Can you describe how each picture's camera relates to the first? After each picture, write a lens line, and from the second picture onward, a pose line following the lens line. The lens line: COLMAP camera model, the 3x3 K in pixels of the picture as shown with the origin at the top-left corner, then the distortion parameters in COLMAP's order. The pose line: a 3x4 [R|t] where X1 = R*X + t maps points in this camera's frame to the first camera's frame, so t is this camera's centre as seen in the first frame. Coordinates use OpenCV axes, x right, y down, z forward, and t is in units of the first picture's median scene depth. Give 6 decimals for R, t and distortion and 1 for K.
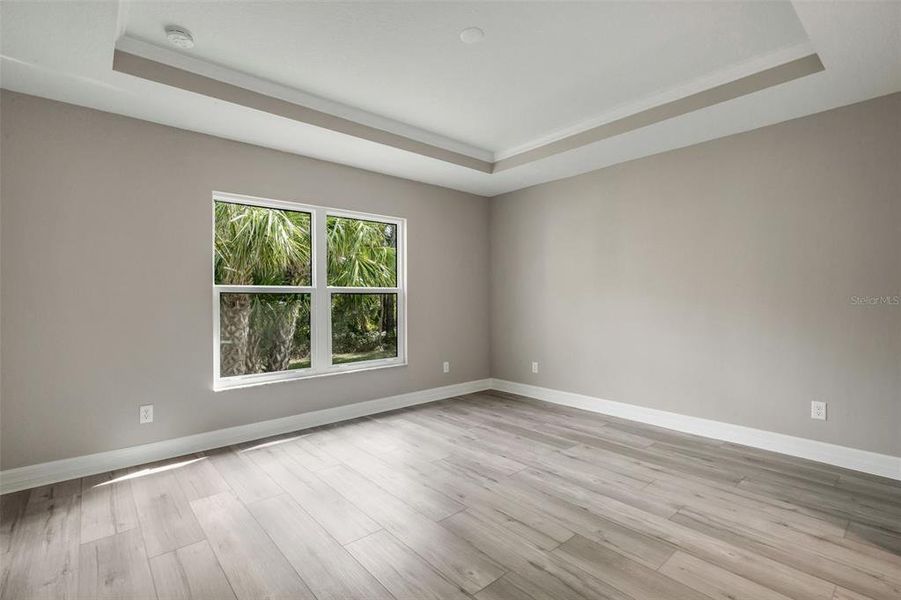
lens RADIAL K [[413.1, 0, 451.2], [0, 413.1, 299.2], [0, 0, 1]] dist [0.010408, -0.000240]
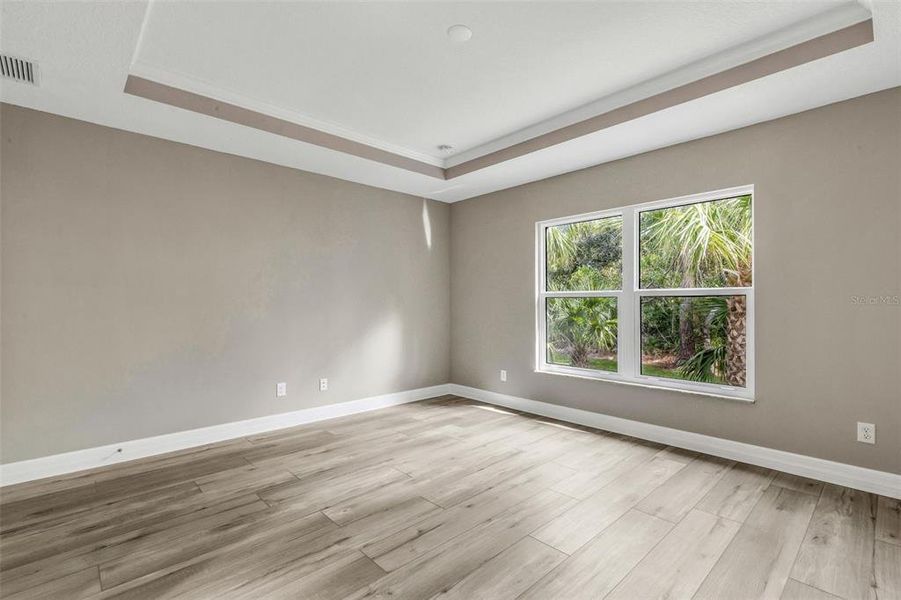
lens RADIAL K [[396.1, 0, 450.5], [0, 396.1, 300.0], [0, 0, 1]] dist [0.011502, -0.000055]
pose [[0.075011, 0.001932, -0.997181, 0.671622], [-0.003712, 0.999992, 0.001658, -0.007356], [0.997176, 0.003577, 0.075017, 0.623037]]
